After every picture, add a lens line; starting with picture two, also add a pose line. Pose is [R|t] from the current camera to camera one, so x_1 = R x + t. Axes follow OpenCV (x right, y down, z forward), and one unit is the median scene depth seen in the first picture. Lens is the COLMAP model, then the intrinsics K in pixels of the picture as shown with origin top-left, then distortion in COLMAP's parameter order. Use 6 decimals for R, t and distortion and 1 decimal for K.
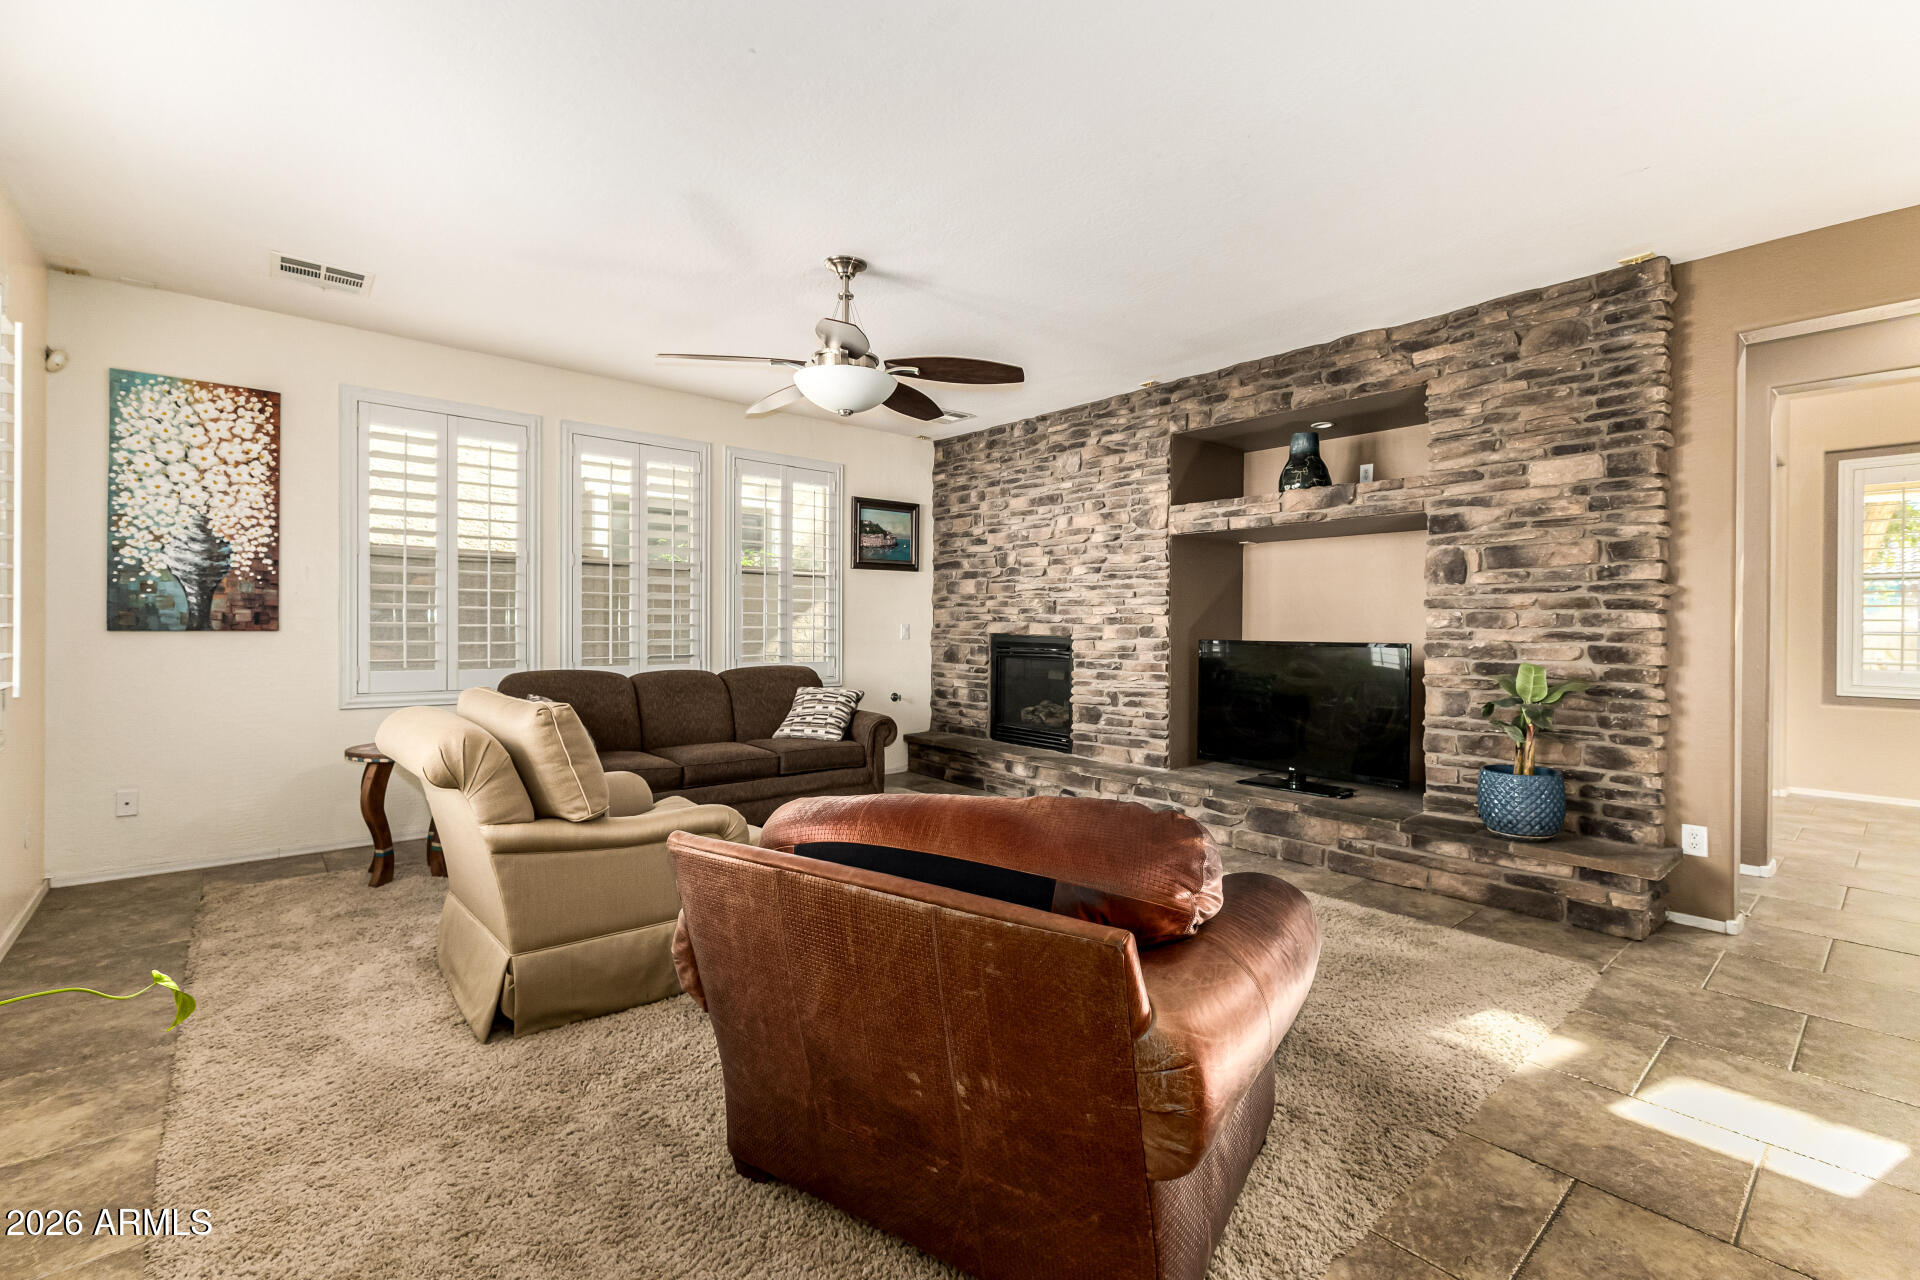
lens RADIAL K [[820.7, 0, 953.1], [0, 820.7, 626.3], [0, 0, 1]] dist [0.003574, -0.003243]
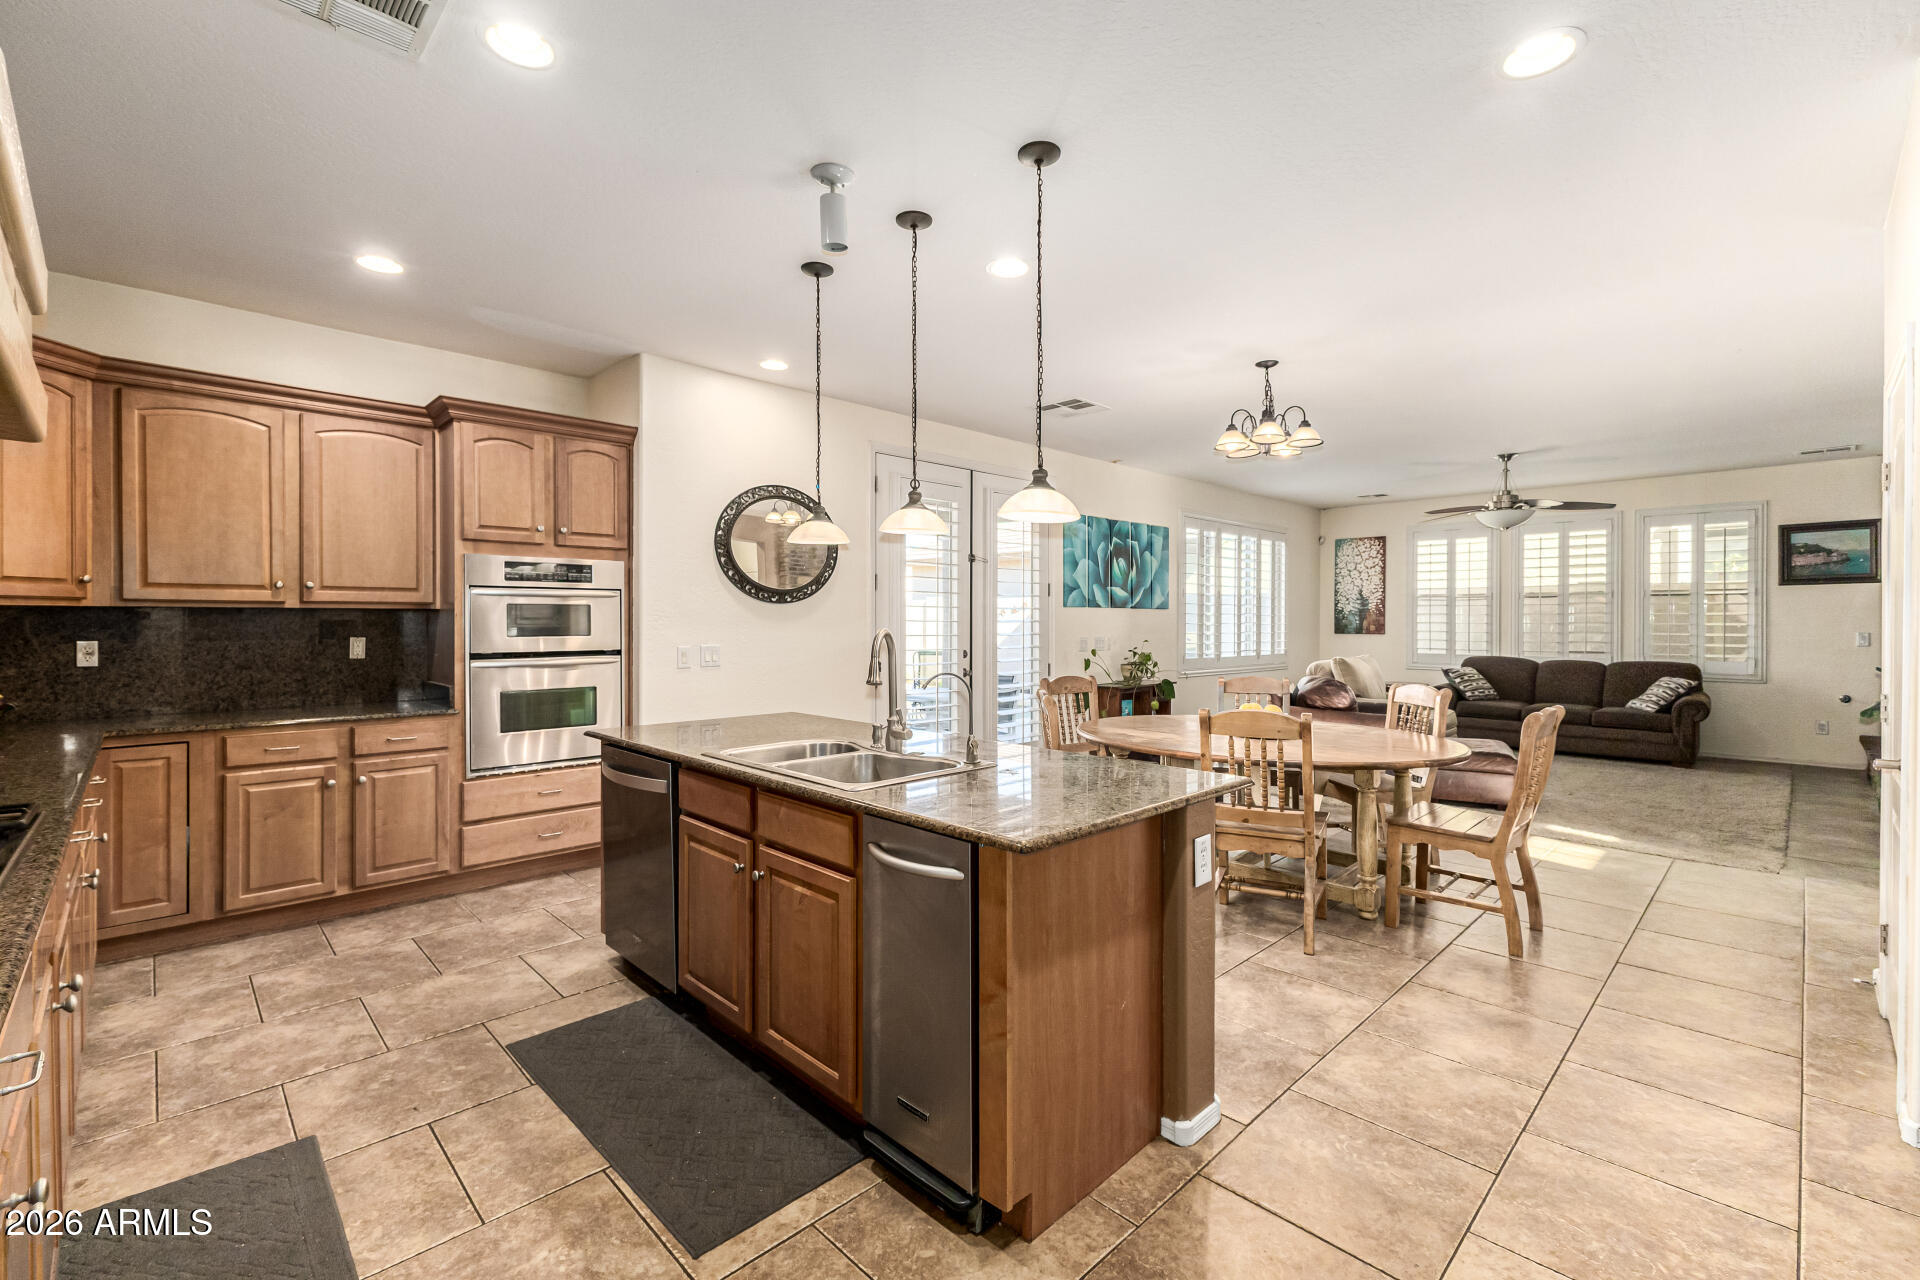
lens RADIAL K [[820.7, 0, 979.6], [0, 820.7, 625.1], [0, 0, 1]] dist [0.003574, -0.003243]
pose [[0.077264, -0.001997, -0.997009, 1.165671], [-0.000641, 0.999998, -0.002053, -0.012227], [0.997010, 0.000797, 0.077263, -0.294527]]
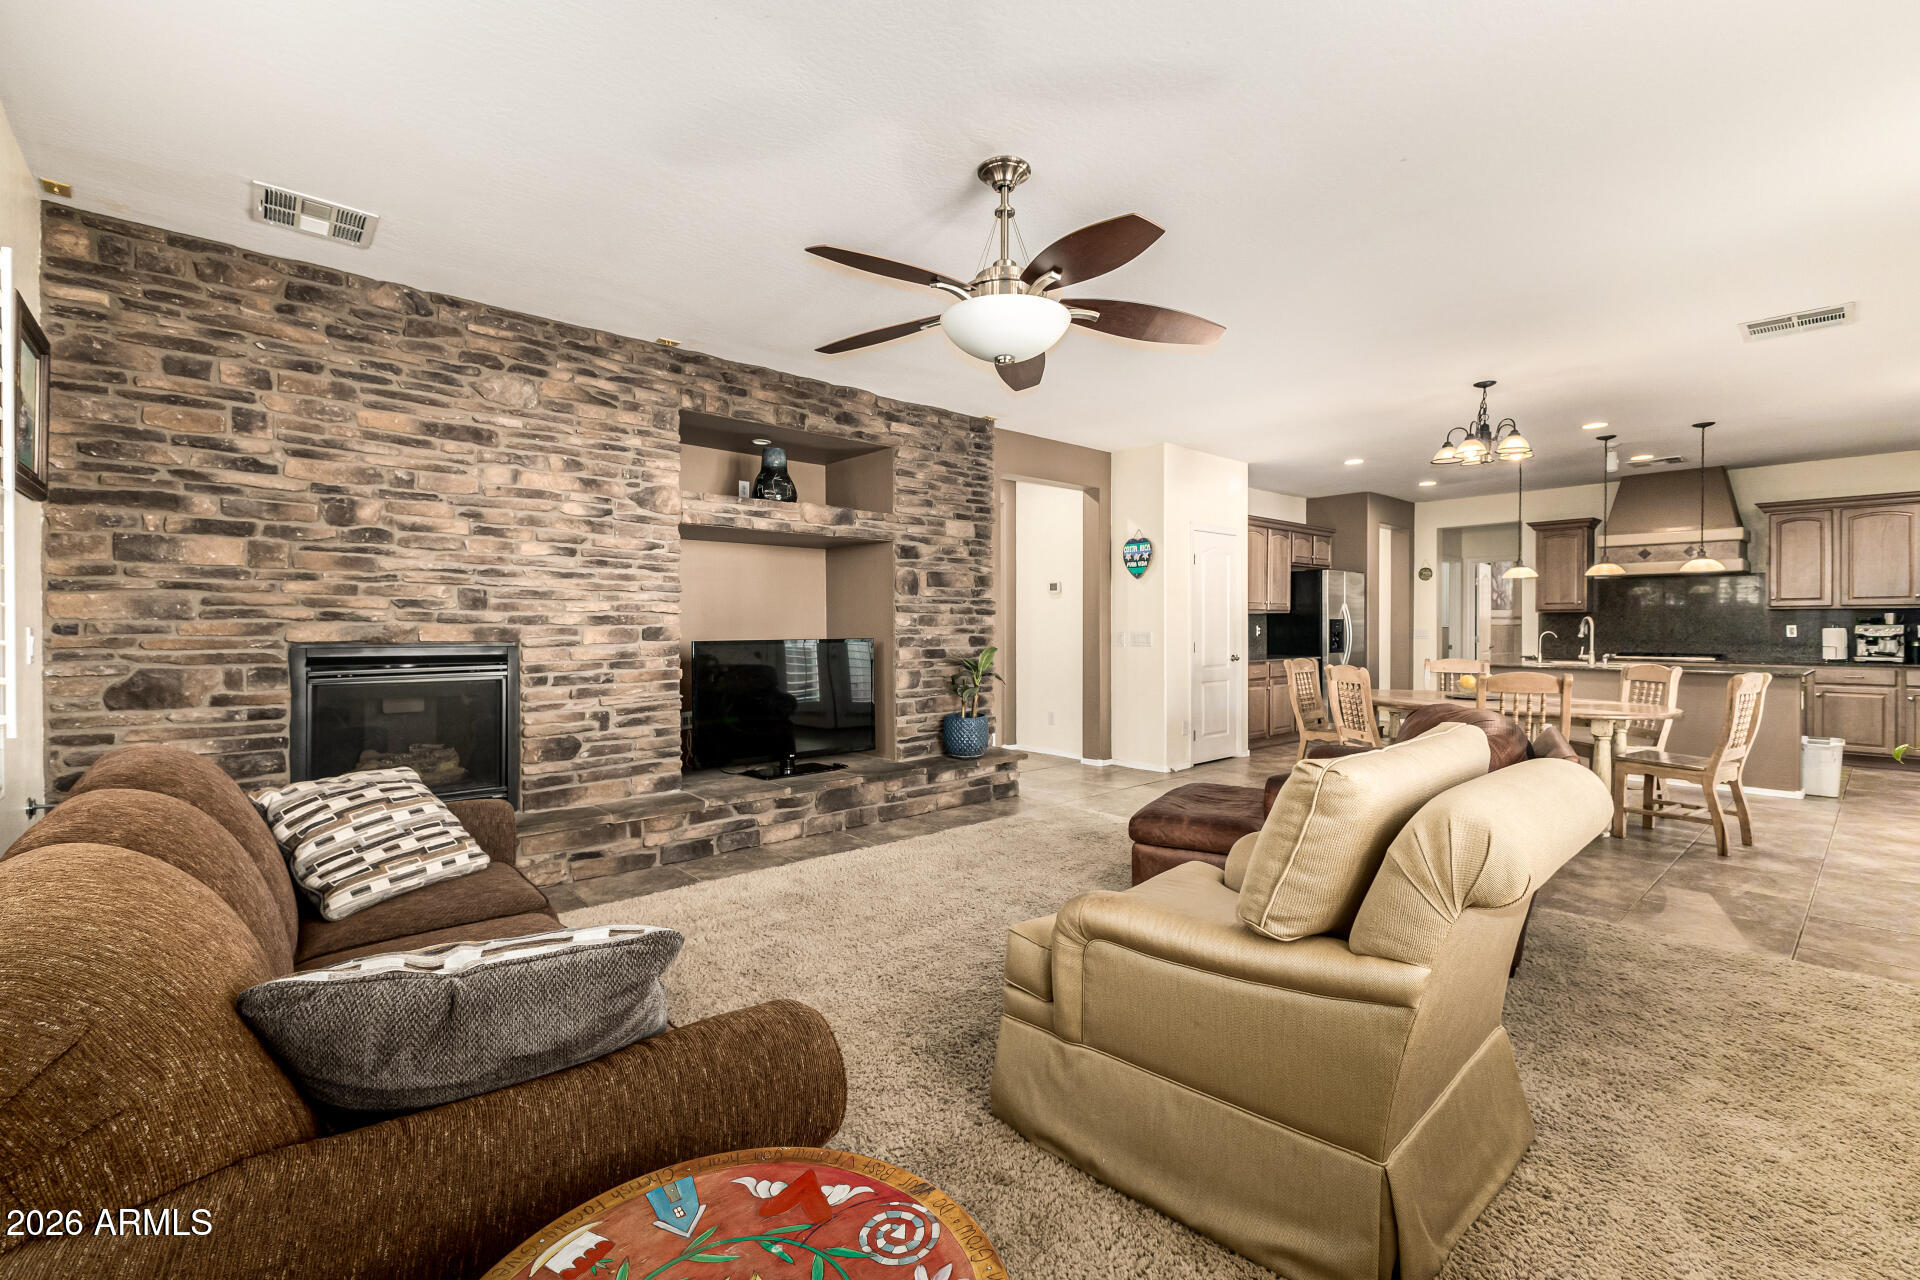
lens RADIAL K [[820.7, 0, 991.8], [0, 820.7, 623.8], [0, 0, 1]] dist [0.003574, -0.003243]
pose [[-0.025483, -0.006891, 0.999652, -0.607476], [0.000068, 0.999976, 0.006895, -0.008857], [-0.999675, 0.000244, -0.025482, 0.669763]]
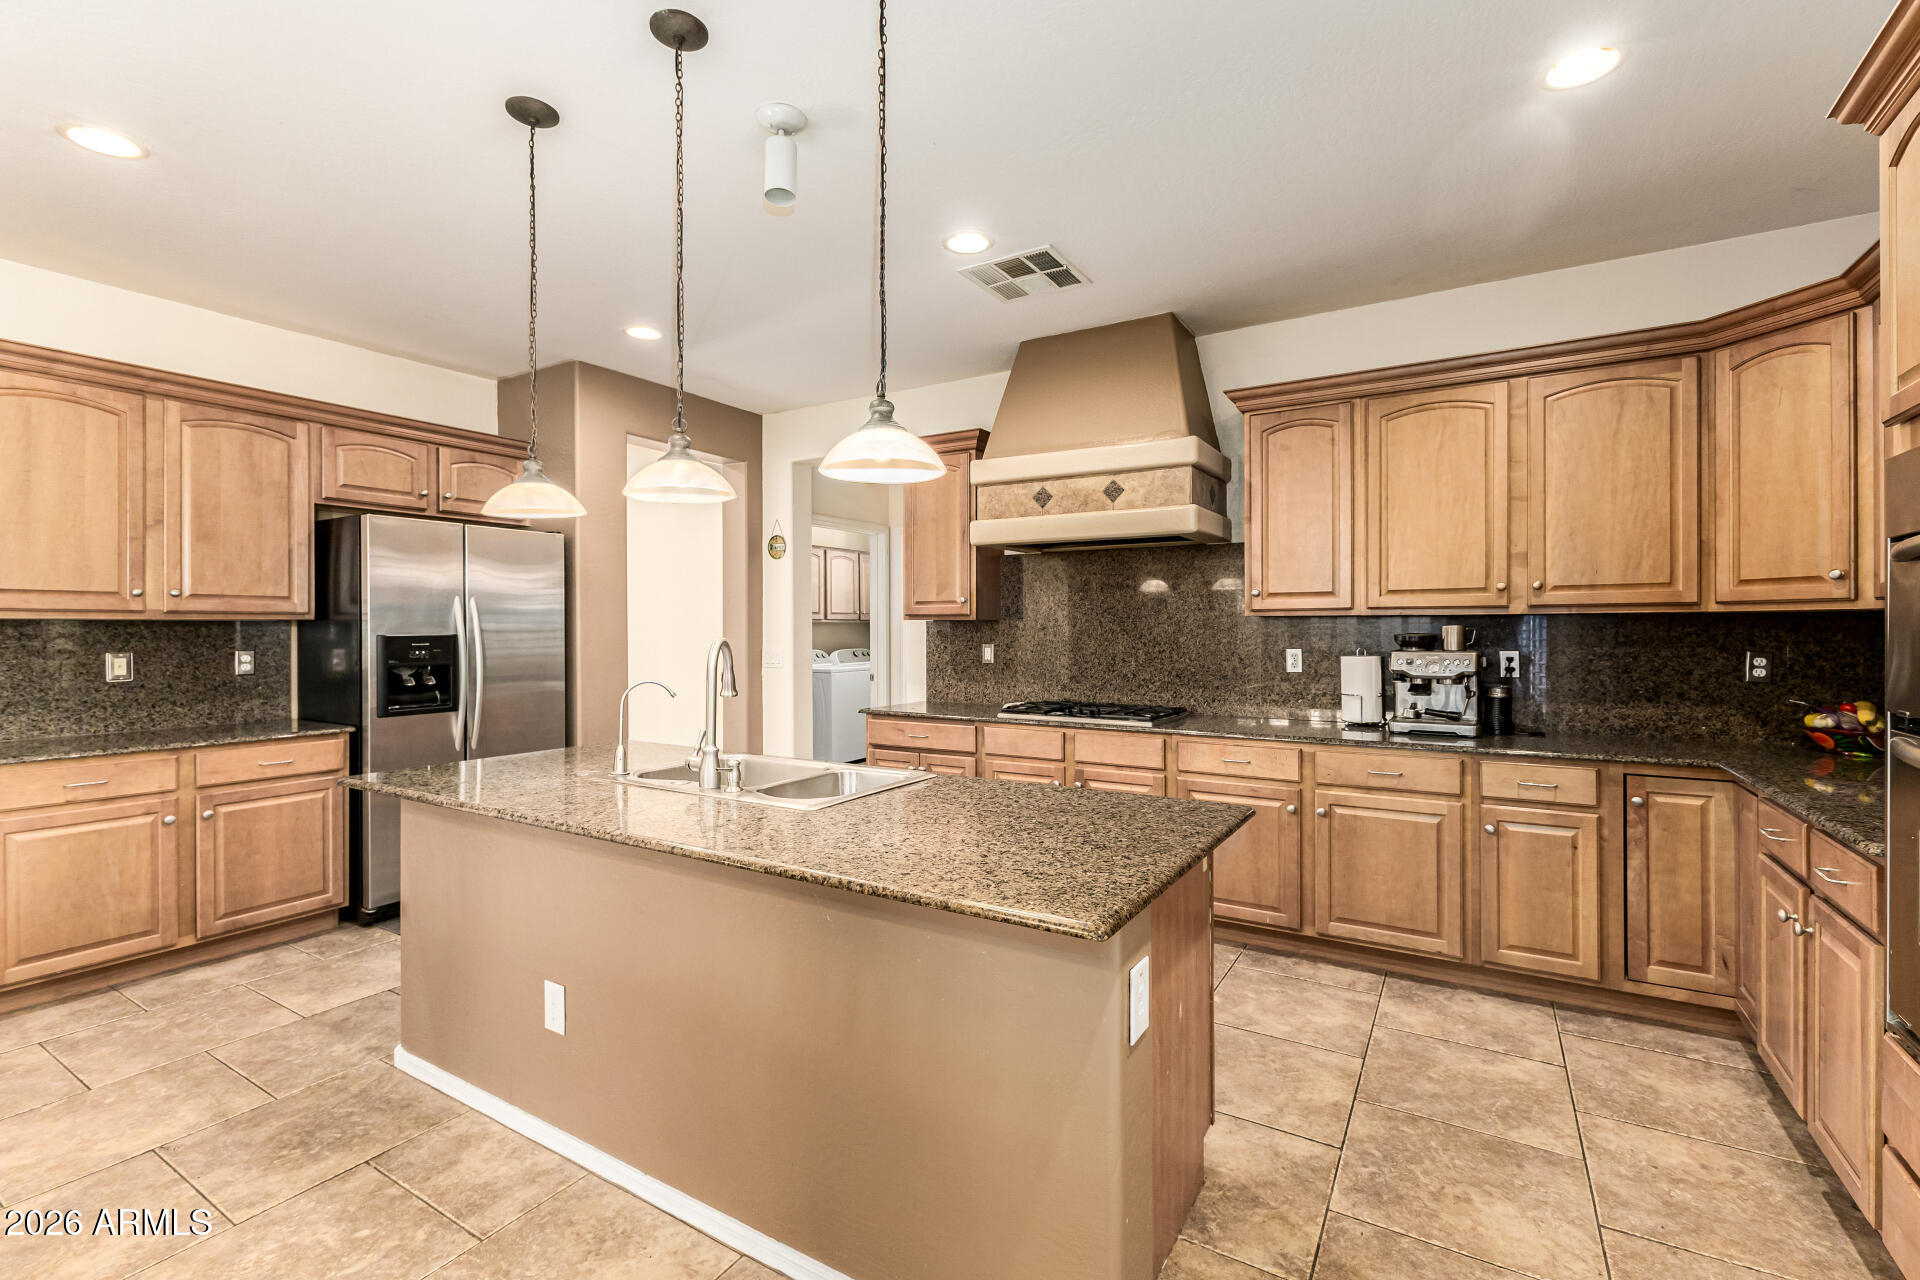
lens RADIAL K [[820.7, 0, 998.9], [0, 820.7, 625.9], [0, 0, 1]] dist [0.003574, -0.003243]
pose [[-0.323158, 0.009108, 0.946301, 0.221020], [-0.005415, 0.999920, -0.011473, -0.007849], [-0.946330, -0.008832, -0.323082, -0.309469]]
